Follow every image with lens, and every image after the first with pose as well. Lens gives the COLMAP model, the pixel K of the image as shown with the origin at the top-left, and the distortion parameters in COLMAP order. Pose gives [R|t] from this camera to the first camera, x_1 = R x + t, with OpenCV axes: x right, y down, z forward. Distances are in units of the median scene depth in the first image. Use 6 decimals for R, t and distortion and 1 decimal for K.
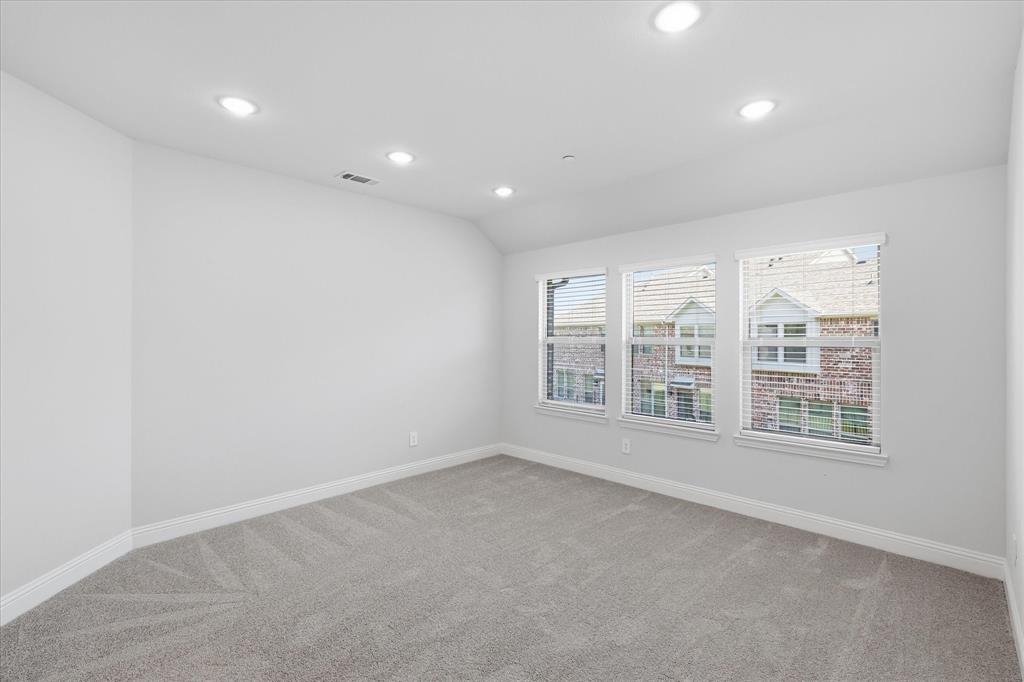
lens RADIAL K [[456.3, 0, 510.6], [0, 456.3, 338.4], [0, 0, 1]] dist [0.018660, -0.001958]
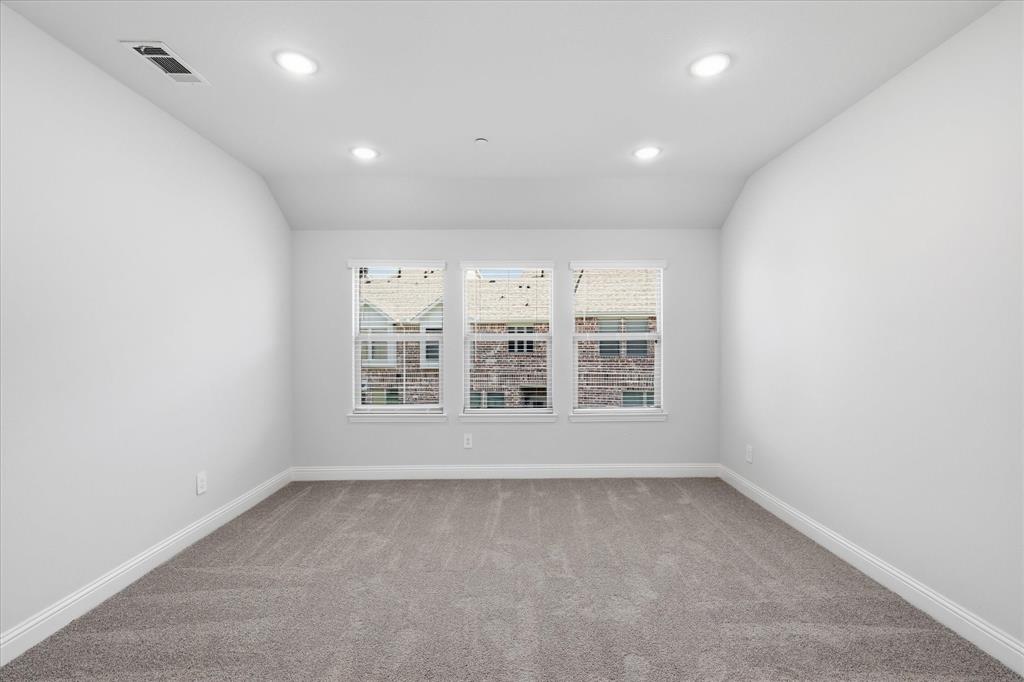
lens RADIAL K [[456.3, 0, 506.3], [0, 456.3, 347.0], [0, 0, 1]] dist [0.018660, -0.001958]
pose [[0.713033, -0.012507, 0.701019, -0.366047], [0.006324, 0.999915, 0.011408, 0.016455], [-0.701102, -0.003702, 0.713052, 0.208564]]
